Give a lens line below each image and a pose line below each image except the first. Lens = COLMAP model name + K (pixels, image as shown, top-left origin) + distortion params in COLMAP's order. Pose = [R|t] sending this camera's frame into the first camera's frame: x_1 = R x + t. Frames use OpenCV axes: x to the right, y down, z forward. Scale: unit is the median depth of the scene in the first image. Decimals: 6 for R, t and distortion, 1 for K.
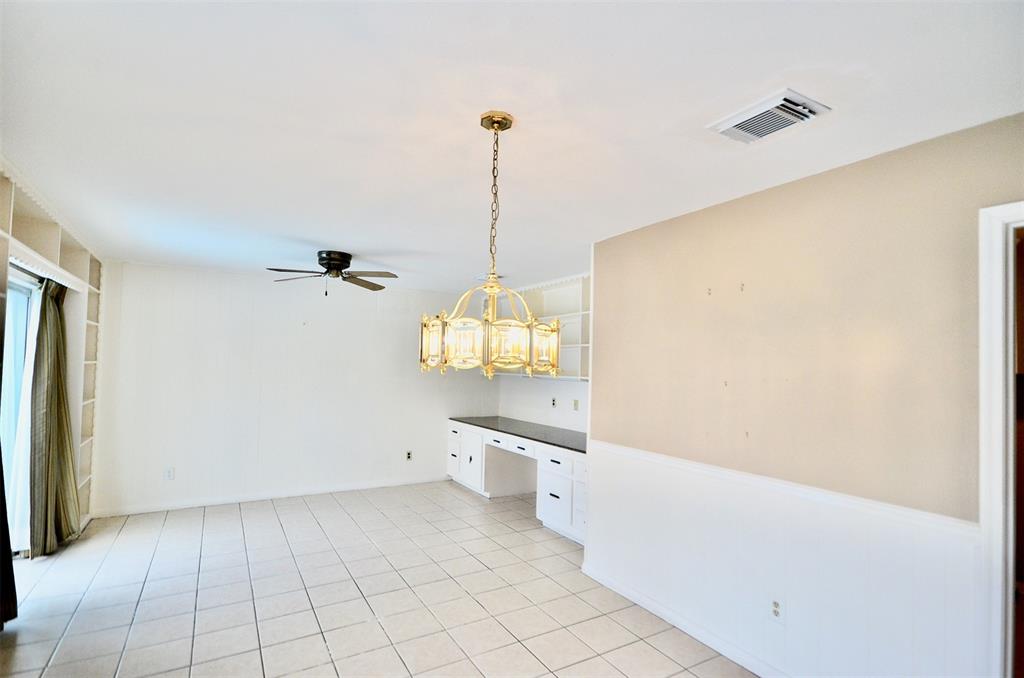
lens RADIAL K [[513.2, 0, 508.0], [0, 513.2, 343.7], [0, 0, 1]] dist [0.035345, 0.000380]
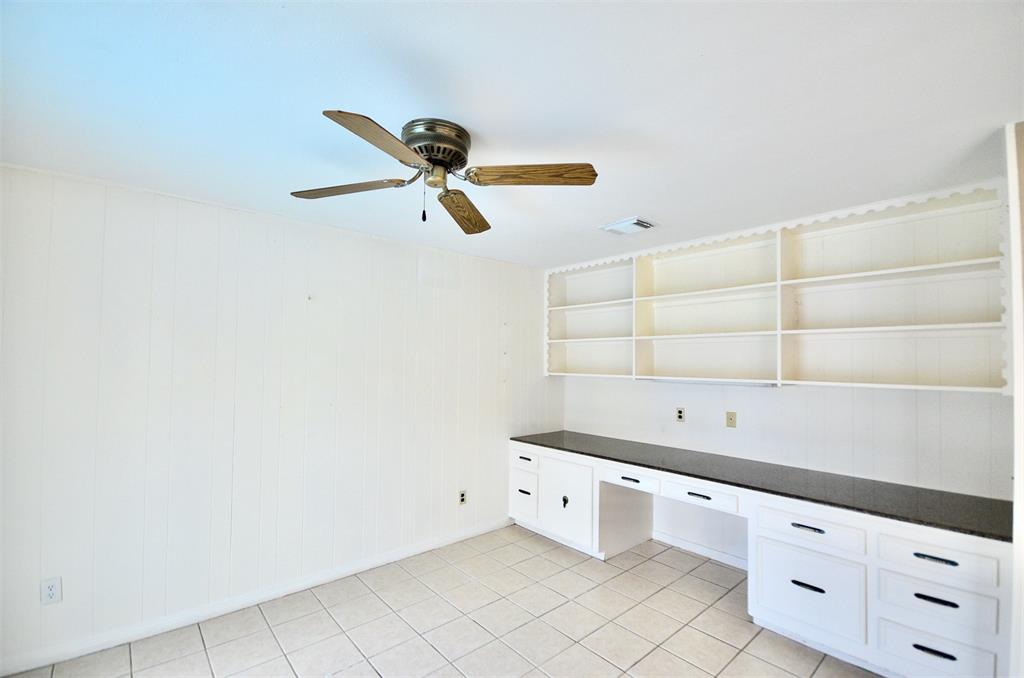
lens RADIAL K [[441.3, 0, 512.0], [0, 441.3, 339.0], [0, 0, 1]] dist [-0.020239, -0.000583]
pose [[0.979937, -0.001611, 0.199299, -0.269217], [0.002720, 0.999982, -0.005292, 0.012259], [-0.199287, 0.005728, 0.979924, 0.459752]]
